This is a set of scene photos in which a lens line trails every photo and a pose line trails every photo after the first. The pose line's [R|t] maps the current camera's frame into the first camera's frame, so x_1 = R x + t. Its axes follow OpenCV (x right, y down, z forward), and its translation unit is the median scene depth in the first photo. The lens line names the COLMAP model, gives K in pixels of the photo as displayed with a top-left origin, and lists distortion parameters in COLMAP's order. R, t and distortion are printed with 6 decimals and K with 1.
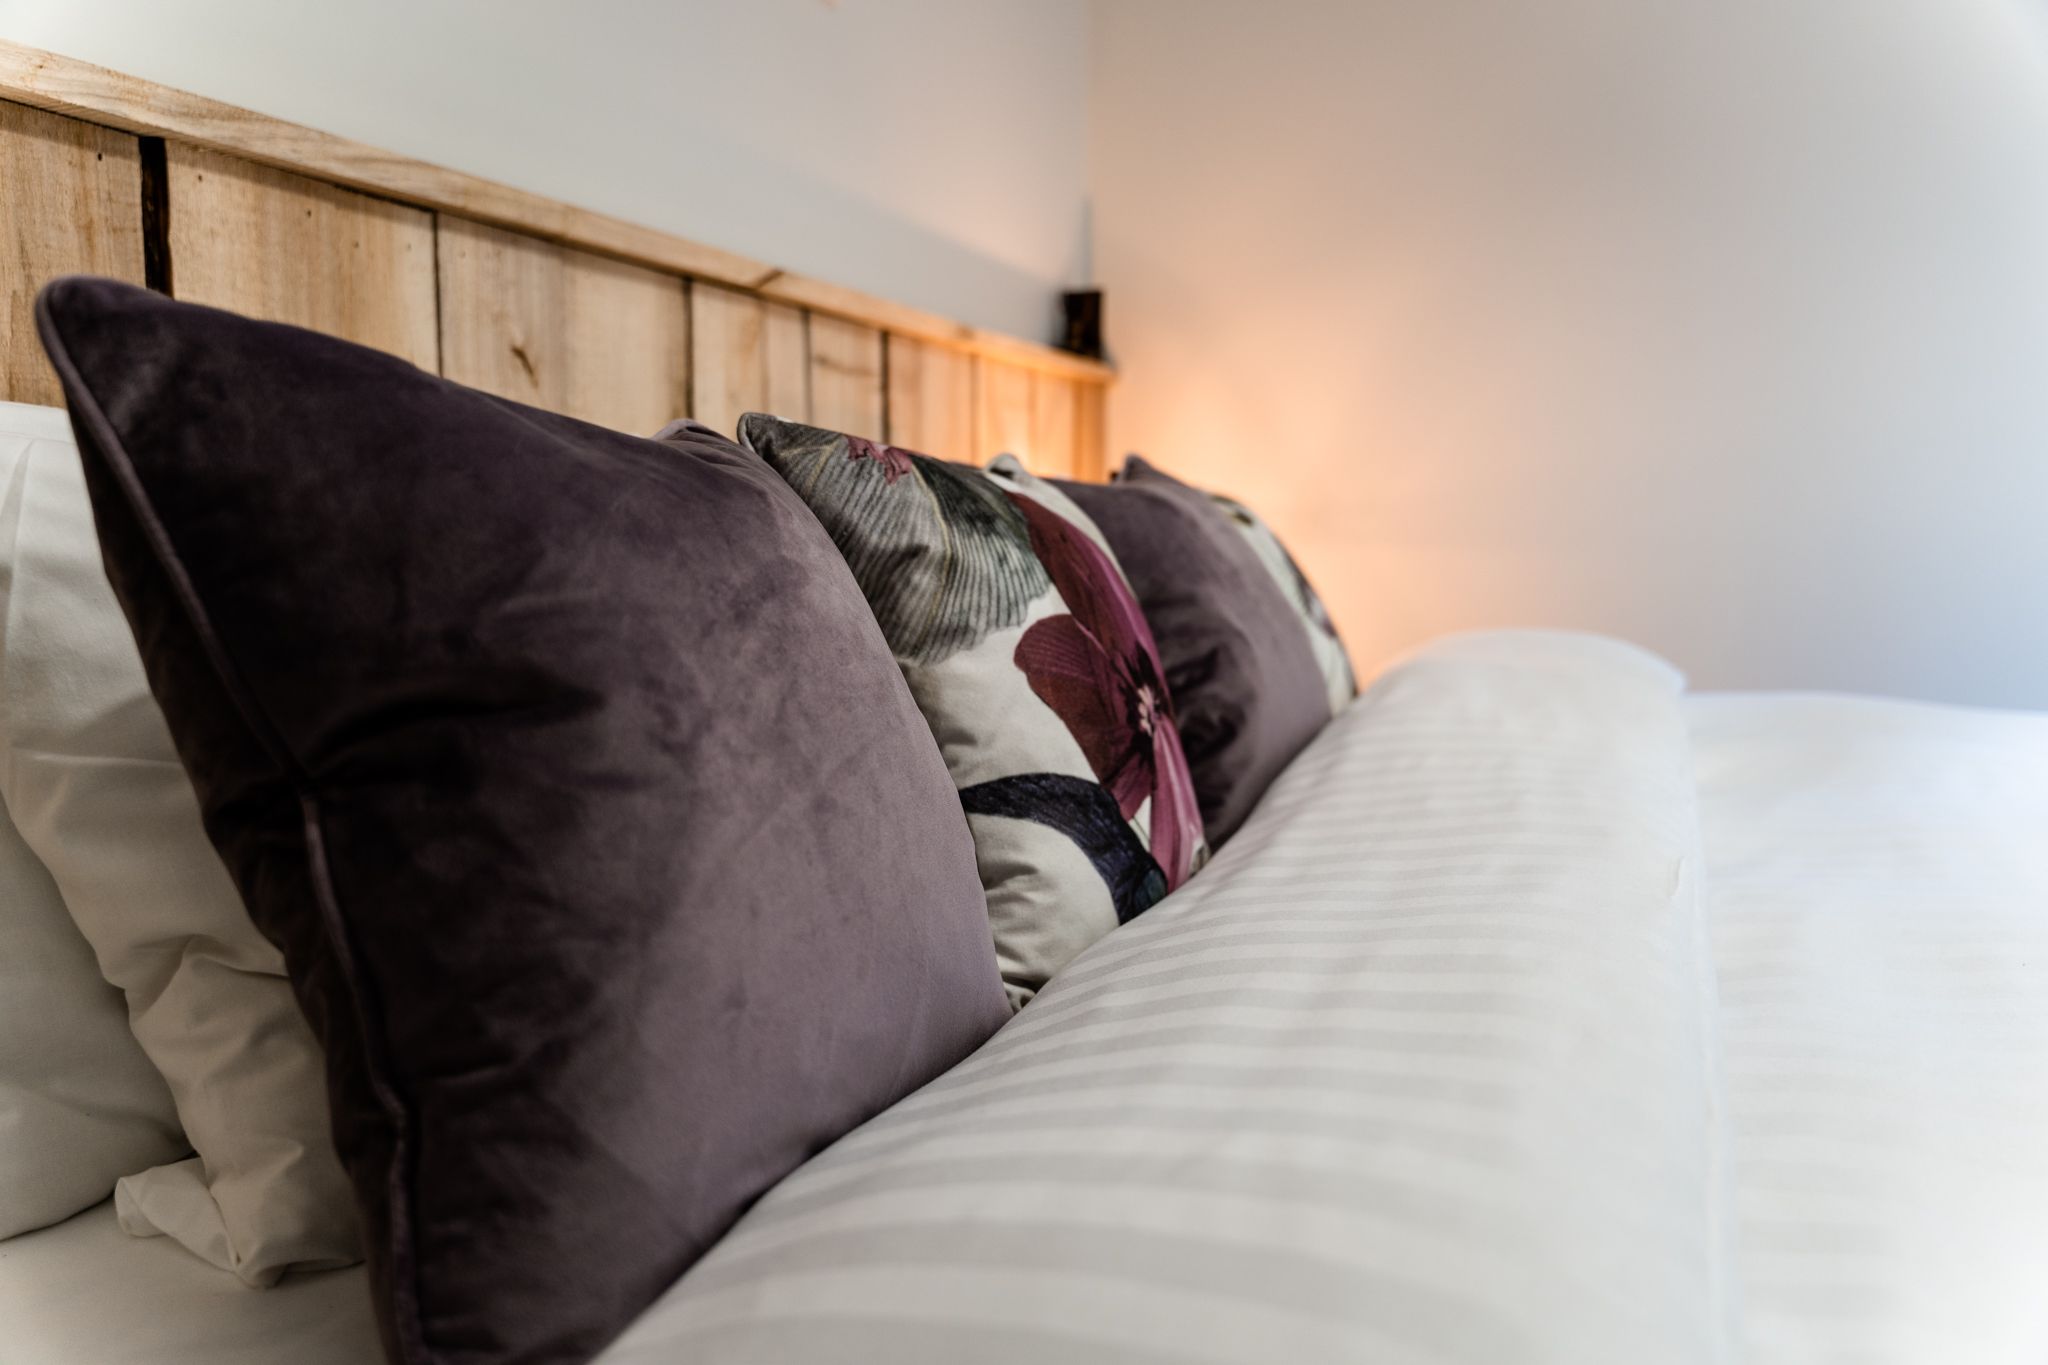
lens RADIAL K [[1546.3, 0, 1071.3], [0, 1546.3, 676.9], [0, 0, 1]] dist [-0.004545, -0.008382]
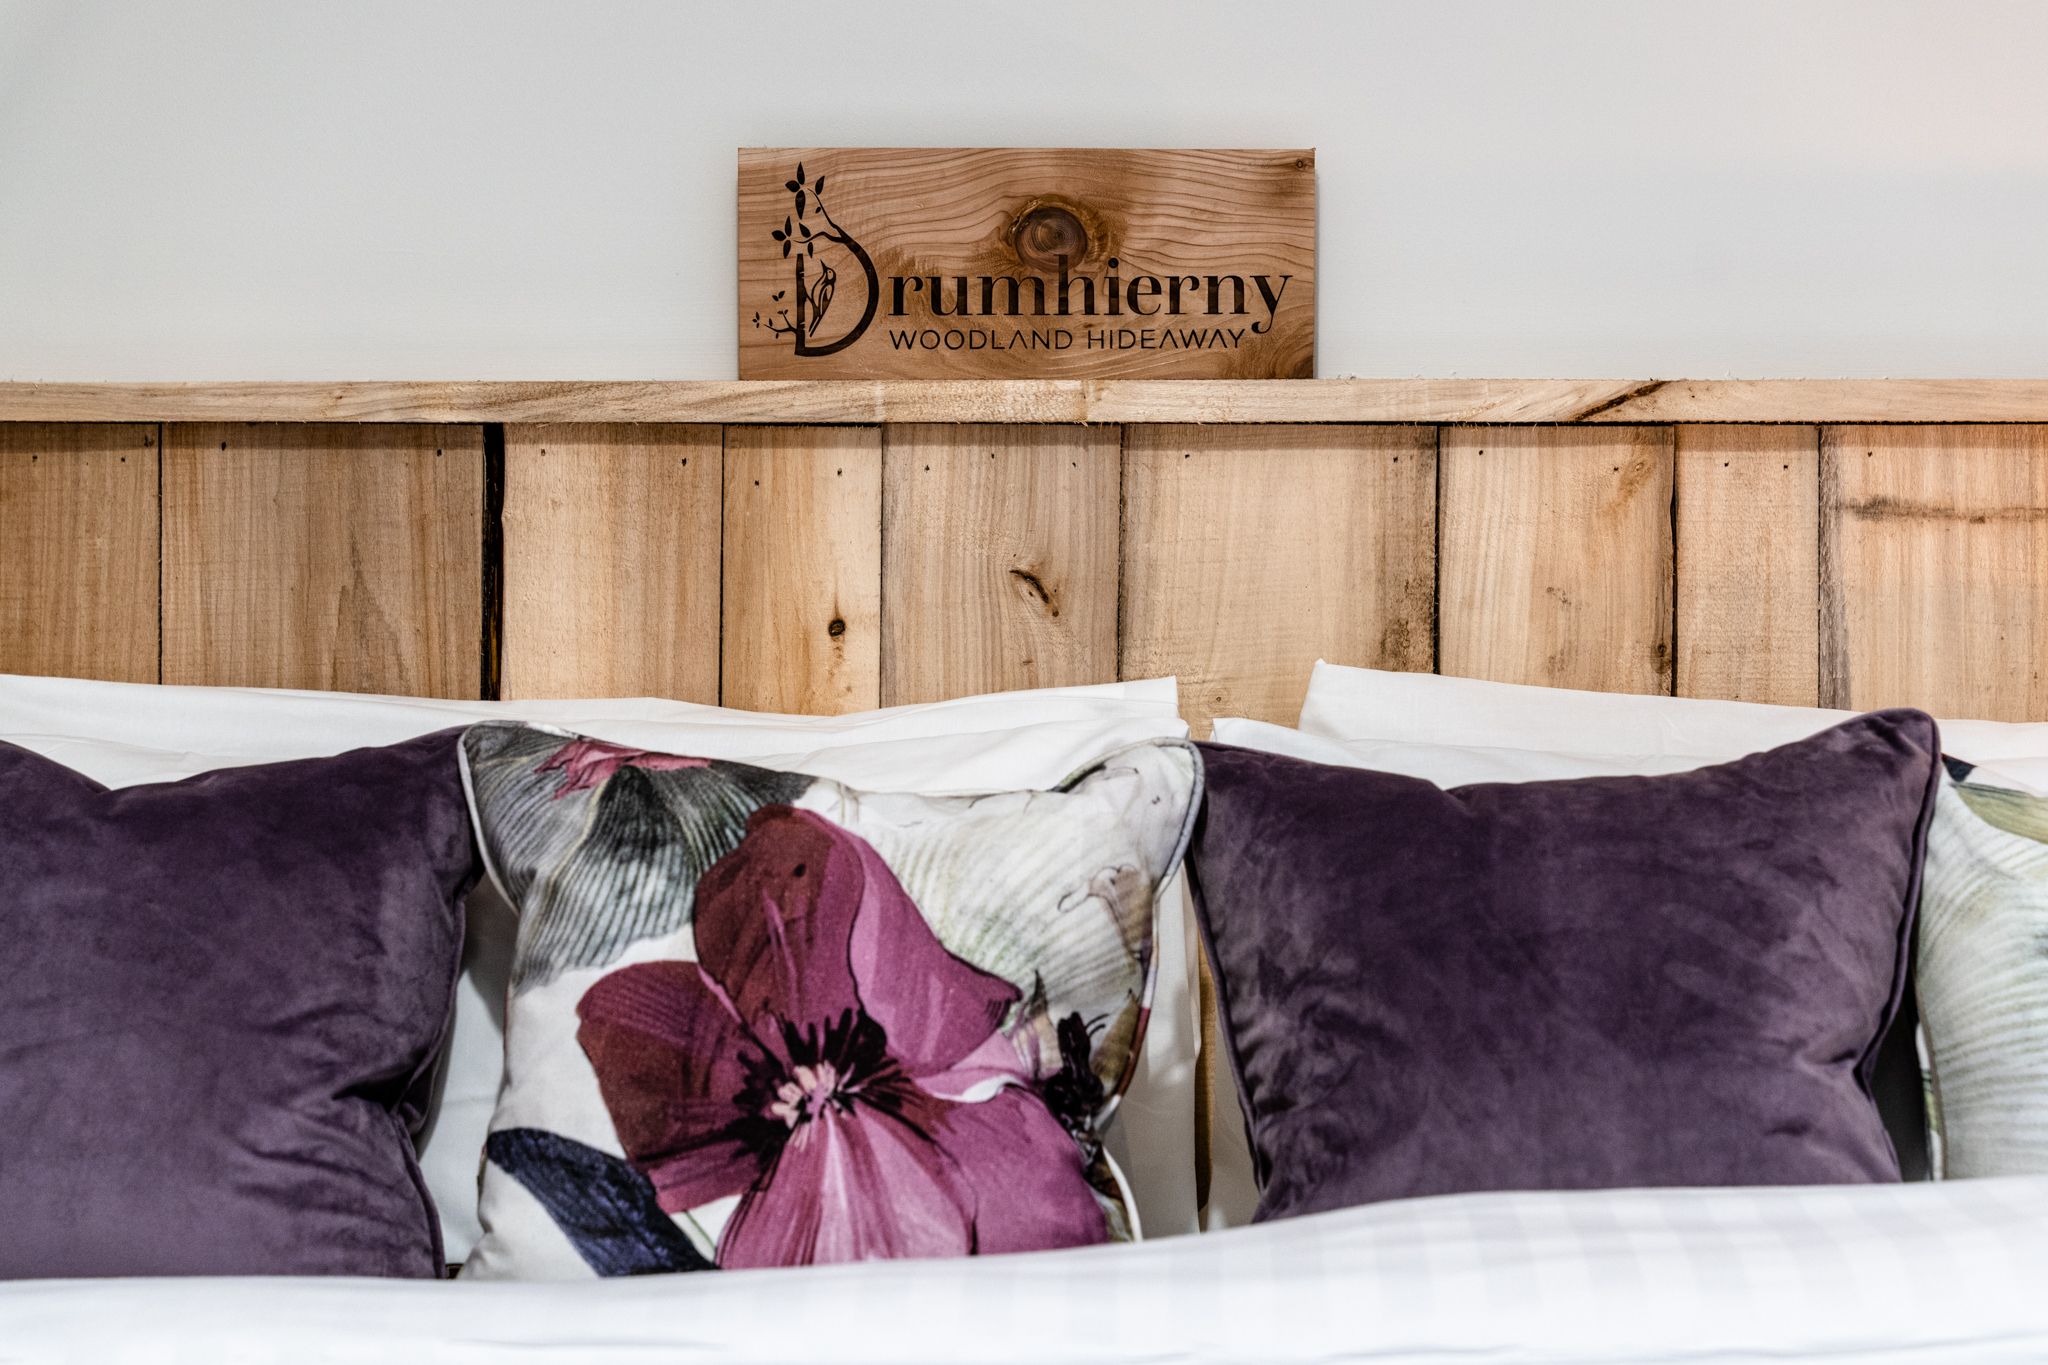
lens RADIAL K [[4362.1, 0, 1174.1], [0, 4362.1, 685.3], [0, 0, 1]] dist [0.083282, 0.209751]
pose [[0.358708, 0.036573, -0.932733, 2.341796], [-0.099229, 0.995064, 0.000855, -0.221424], [0.928161, 0.092247, 0.360567, 0.373561]]
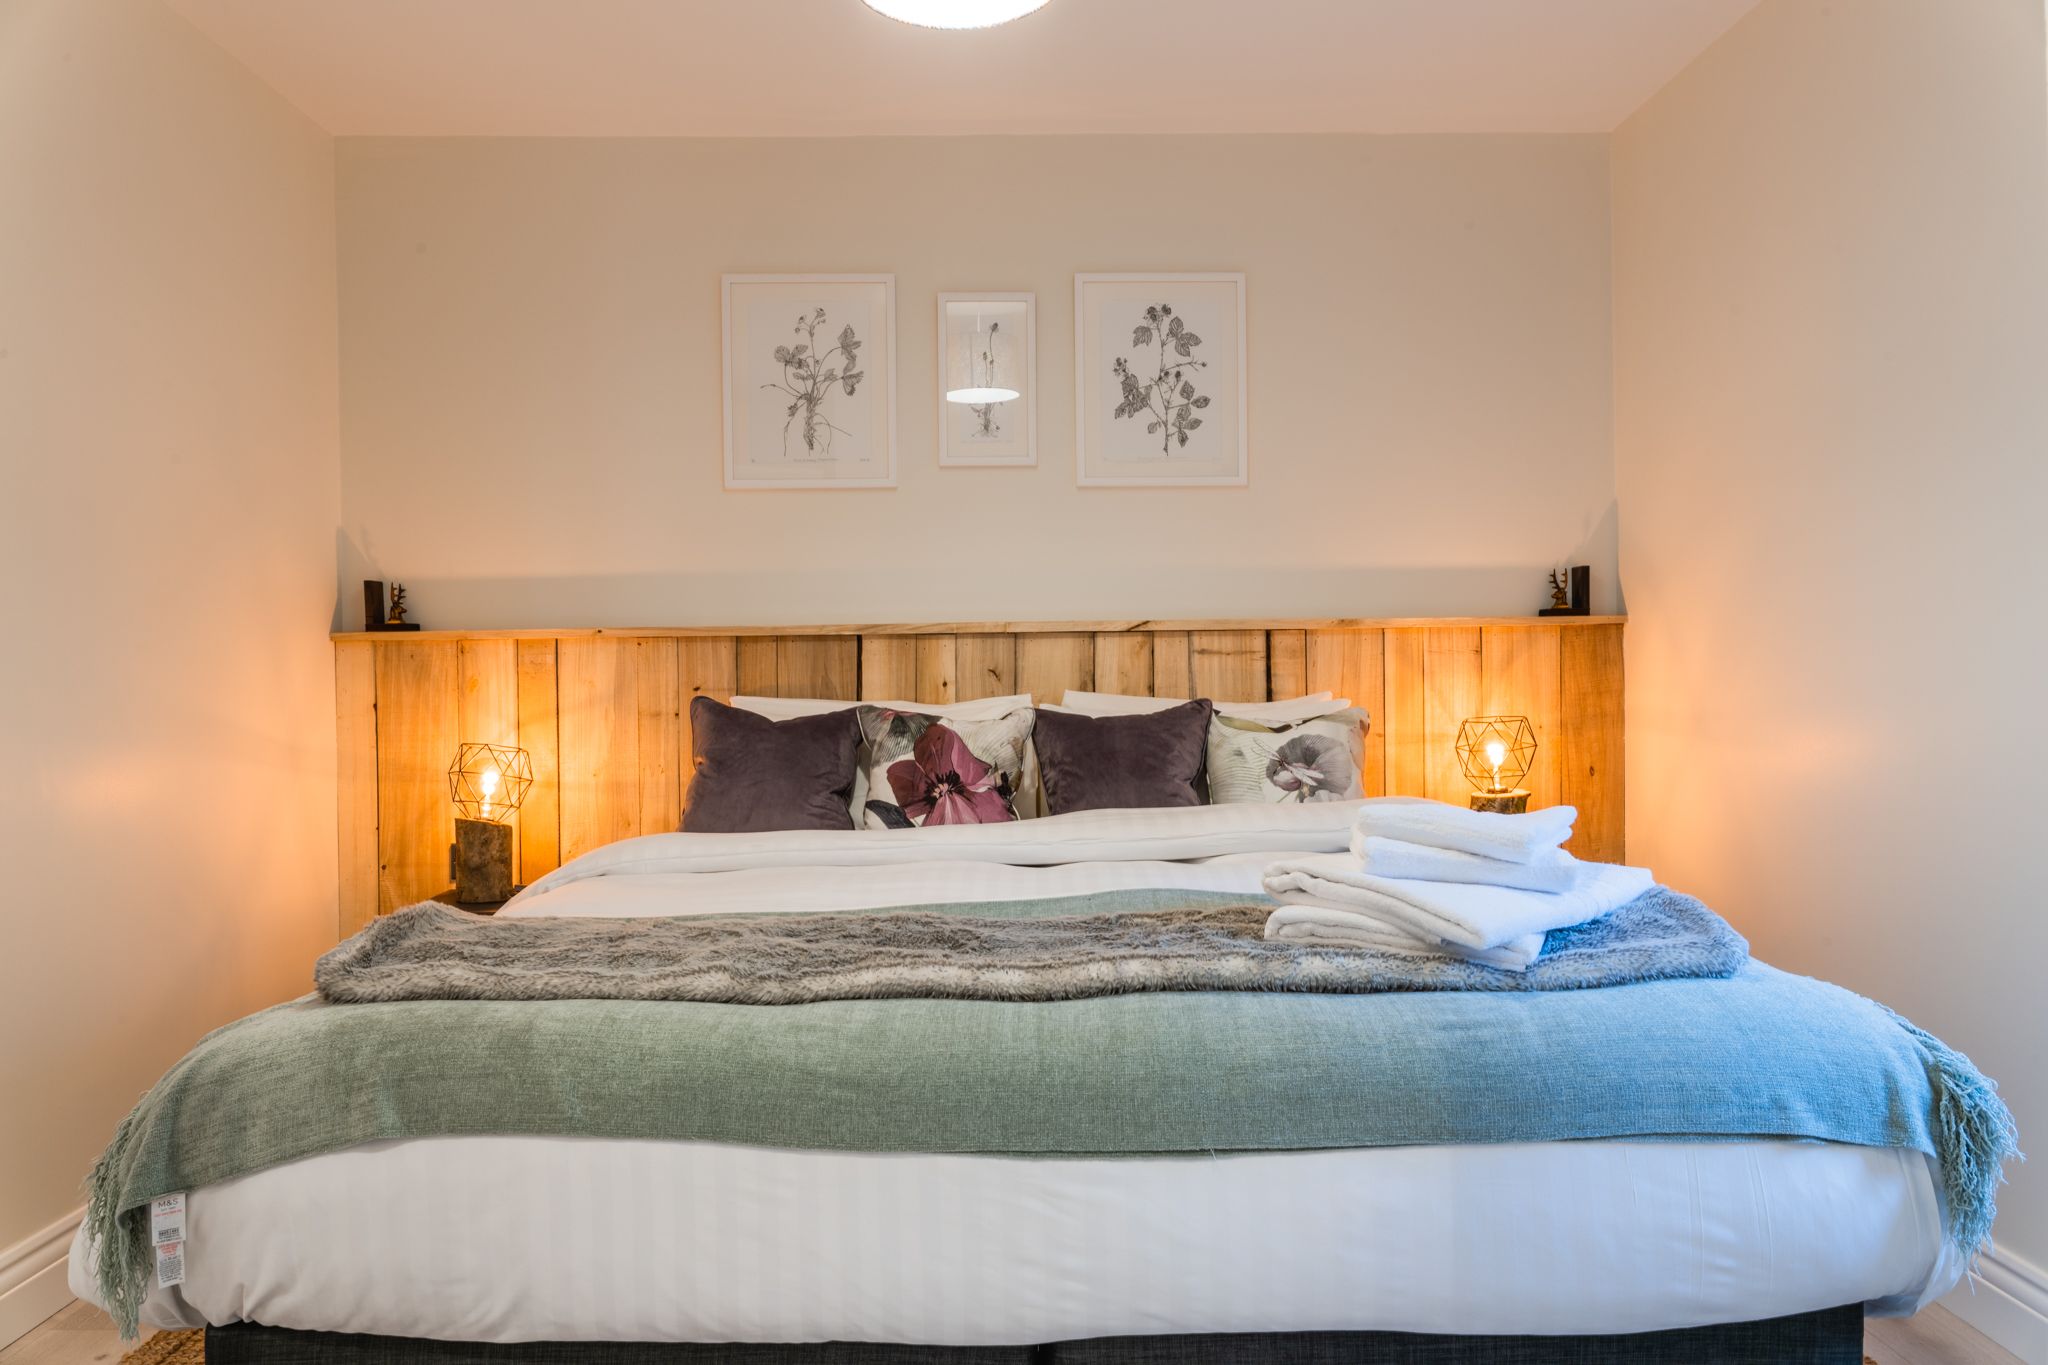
lens RADIAL K [[1385.0, 0, 1057.0], [0, 1385.0, 685.9], [0, 0, 1]] dist [-0.003784, -0.001648]
pose [[0.371042, 0.006556, -0.928593, 3.123134], [-0.085808, 0.995939, -0.027255, -0.153782], [0.924643, 0.089793, 0.370097, 0.108396]]
